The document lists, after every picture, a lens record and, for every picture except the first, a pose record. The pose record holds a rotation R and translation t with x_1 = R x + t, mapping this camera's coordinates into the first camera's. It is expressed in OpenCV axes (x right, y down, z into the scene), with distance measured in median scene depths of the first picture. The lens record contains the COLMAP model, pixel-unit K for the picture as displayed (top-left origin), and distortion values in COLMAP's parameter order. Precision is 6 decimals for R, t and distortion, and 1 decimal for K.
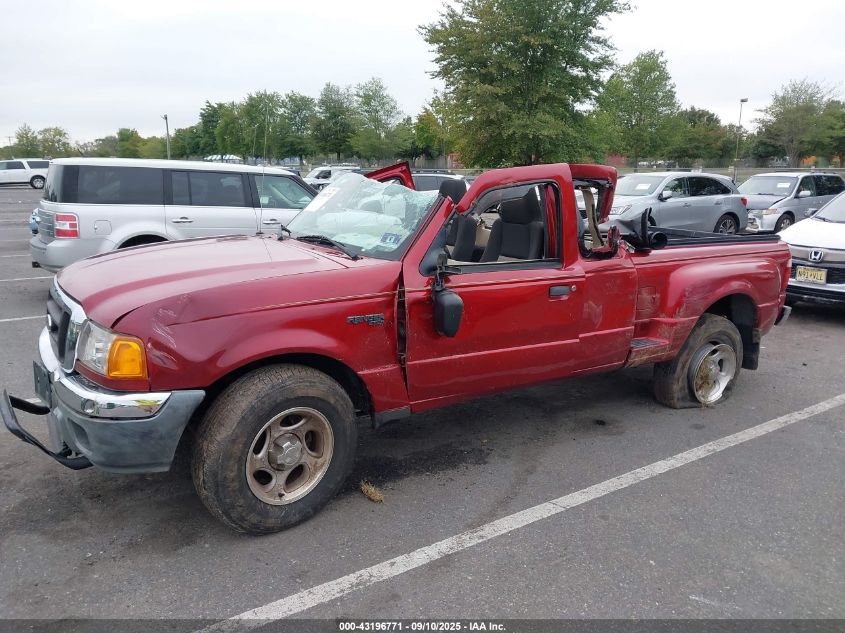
lens RADIAL K [[674.6, 0, 422.5], [0, 674.6, 316.5], [0, 0, 1]] dist [0.048562, -0.091726]
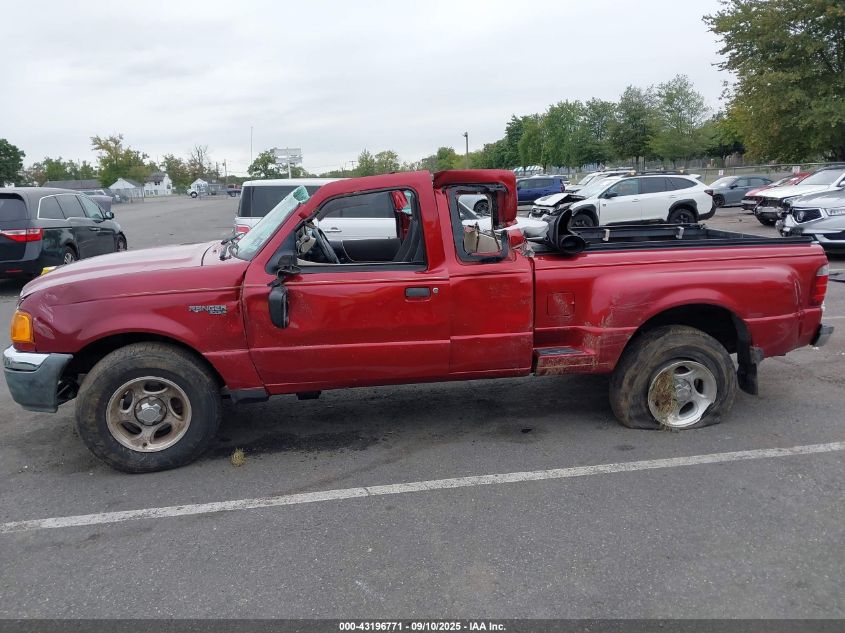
lens RADIAL K [[674.6, 0, 422.5], [0, 674.6, 316.5], [0, 0, 1]] dist [0.048562, -0.091726]
pose [[0.895793, 0.042759, -0.442409, 0.613559], [-0.047751, 0.998859, -0.000147, -0.000766], [0.441898, 0.021257, 0.896813, 0.063707]]
